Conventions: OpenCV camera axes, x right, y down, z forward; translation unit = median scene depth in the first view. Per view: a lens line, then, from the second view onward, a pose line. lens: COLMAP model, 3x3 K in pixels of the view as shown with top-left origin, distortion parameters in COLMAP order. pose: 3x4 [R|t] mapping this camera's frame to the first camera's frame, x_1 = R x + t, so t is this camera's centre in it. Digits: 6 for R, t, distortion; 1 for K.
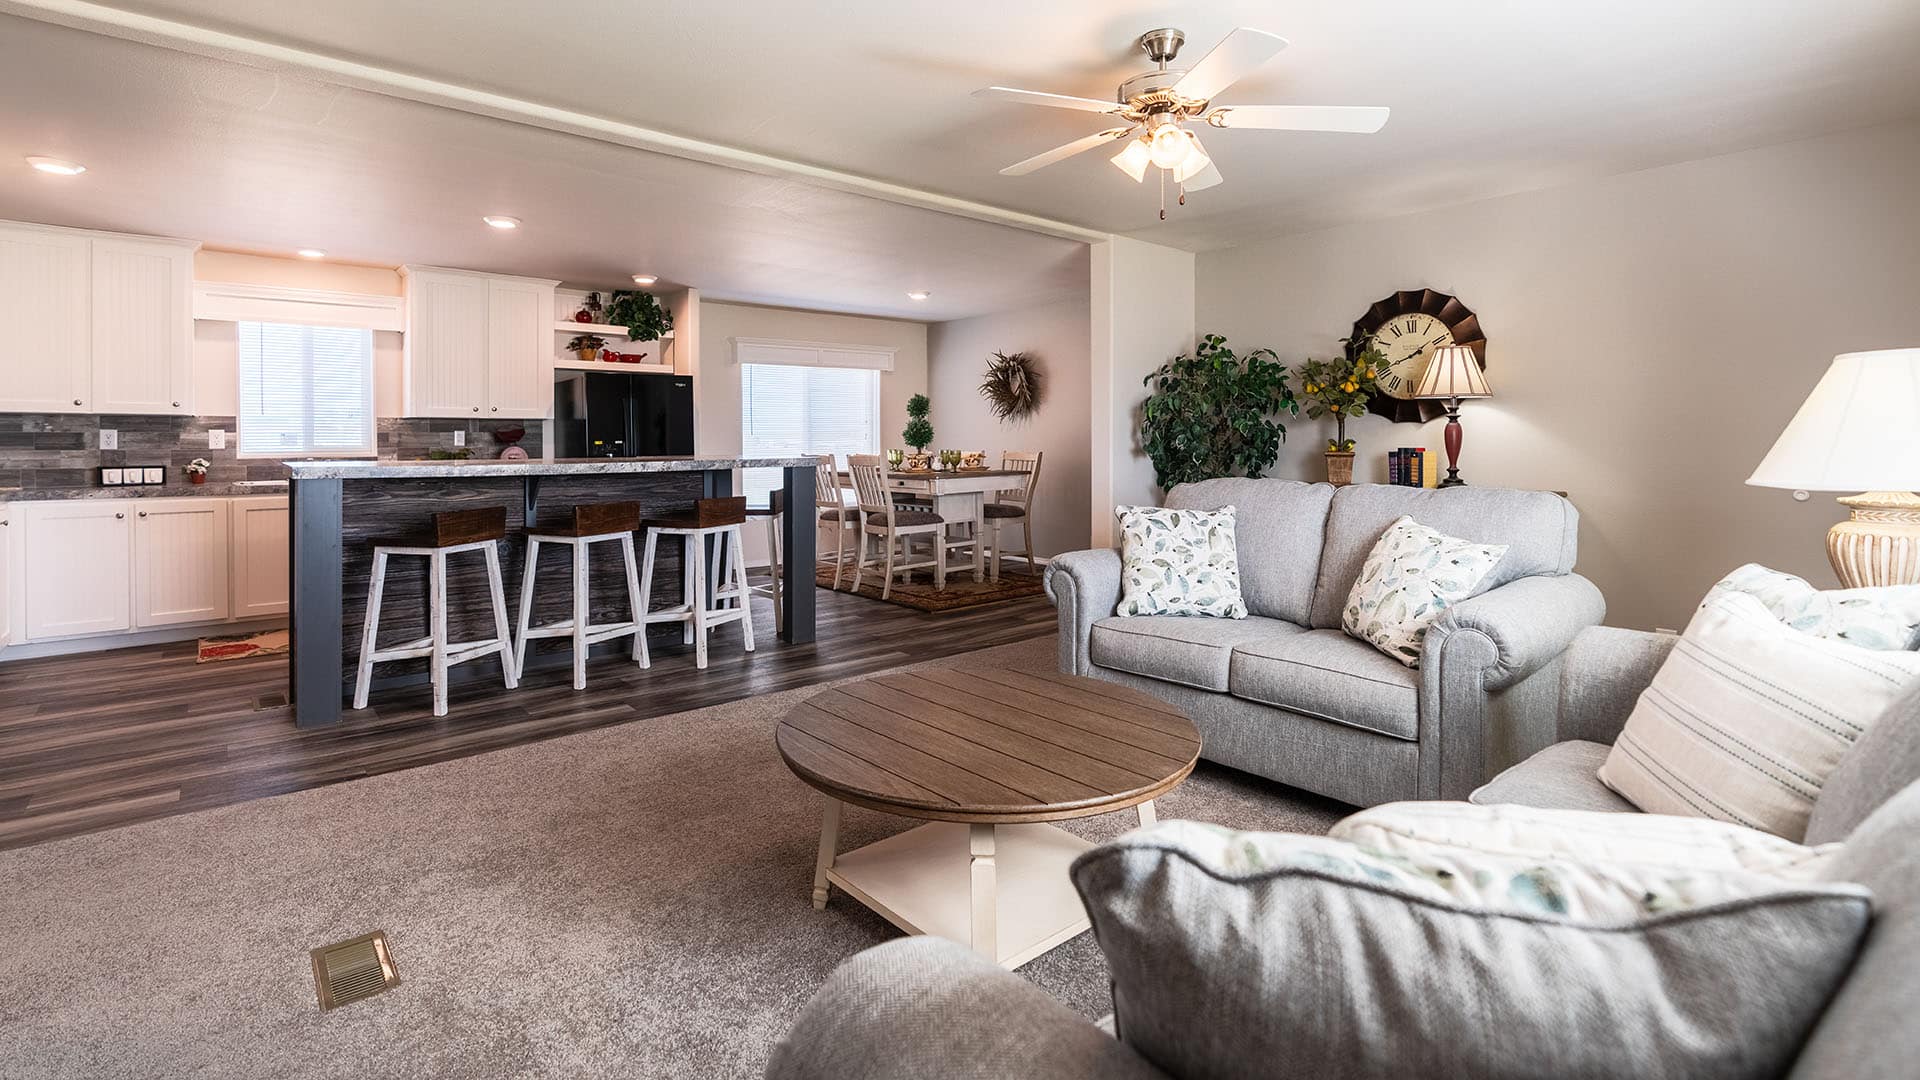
lens RADIAL K [[896.2, 0, 932.5], [0, 896.2, 448.8], [0, 0, 1]] dist [-0.015169, 0.009201]
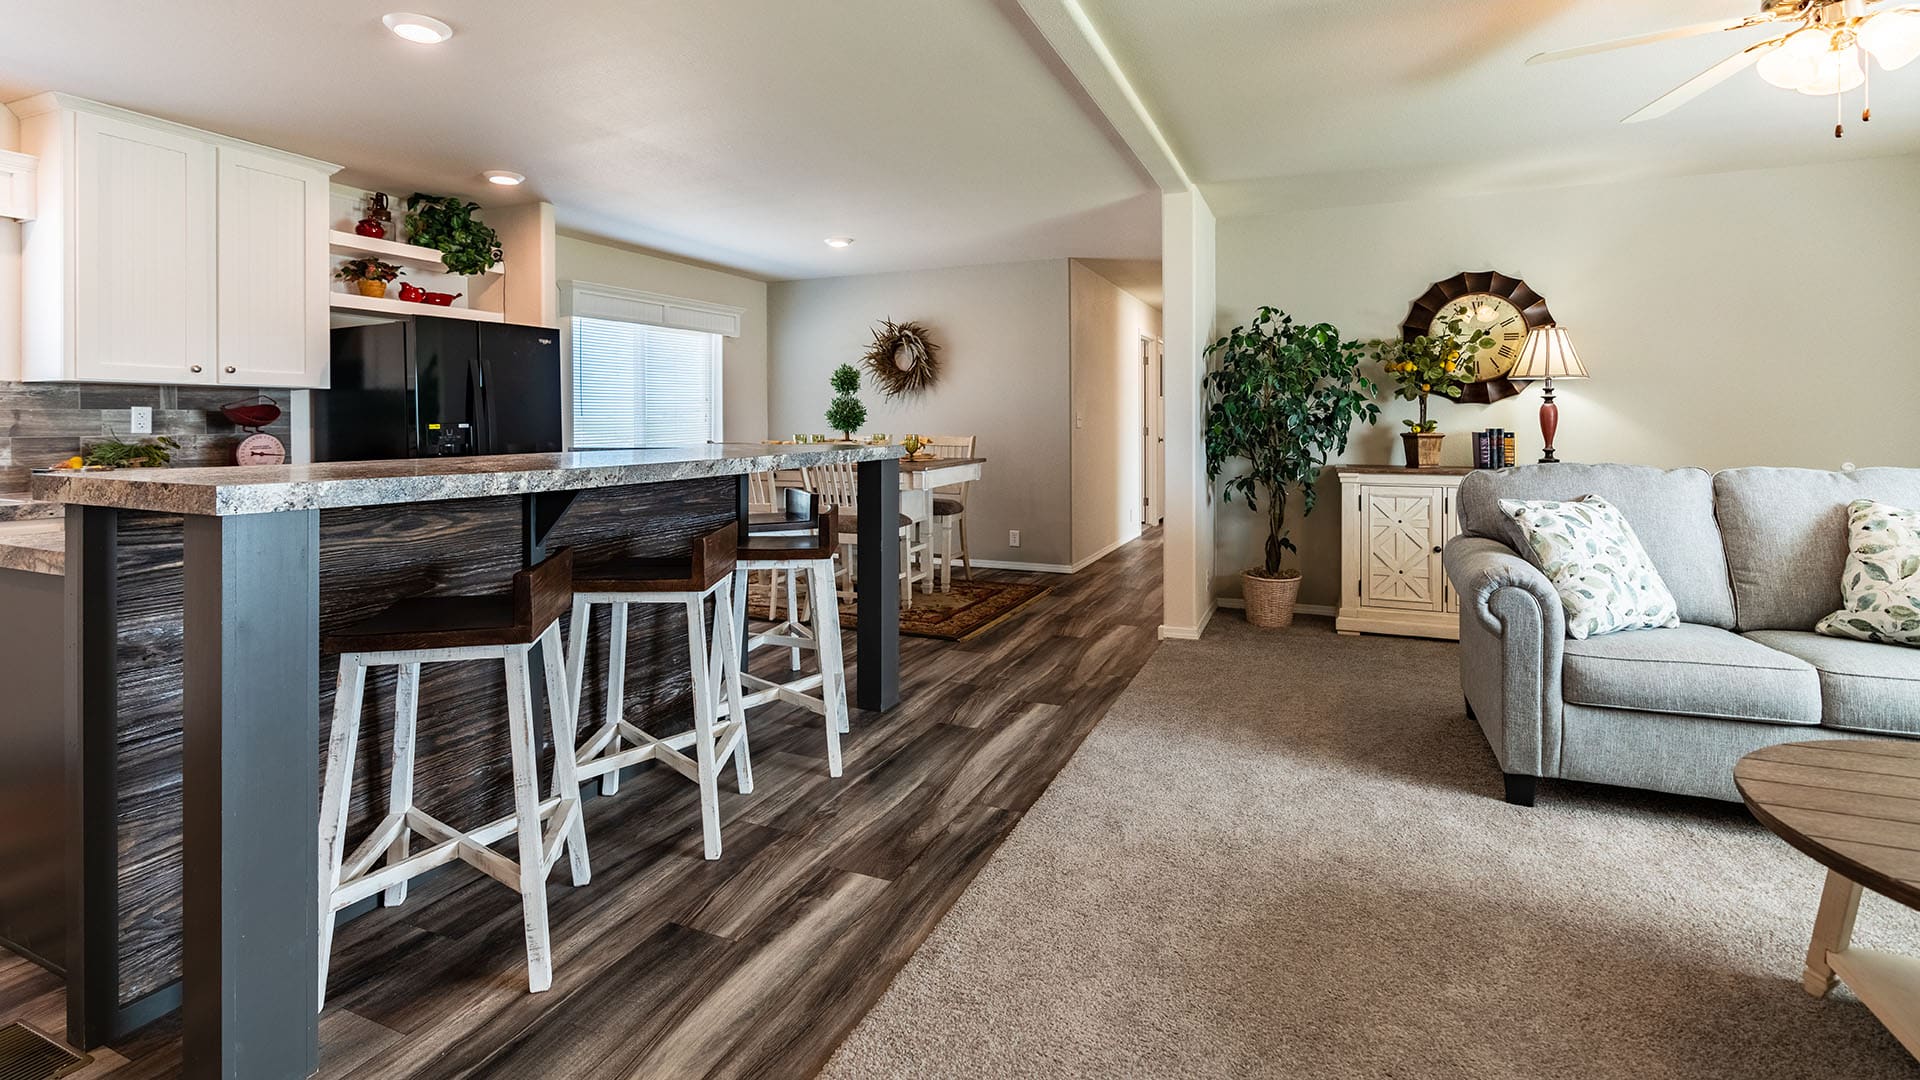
lens RADIAL K [[896.7, 0, 927.3], [0, 896.7, 429.6], [0, 0, 1]] dist [-0.015995, 0.009894]
pose [[0.895556, -0.004979, 0.444920, -0.332064], [0.006231, 0.999980, -0.001351, -0.001722], [-0.444904, 0.003982, 0.895569, 0.269202]]
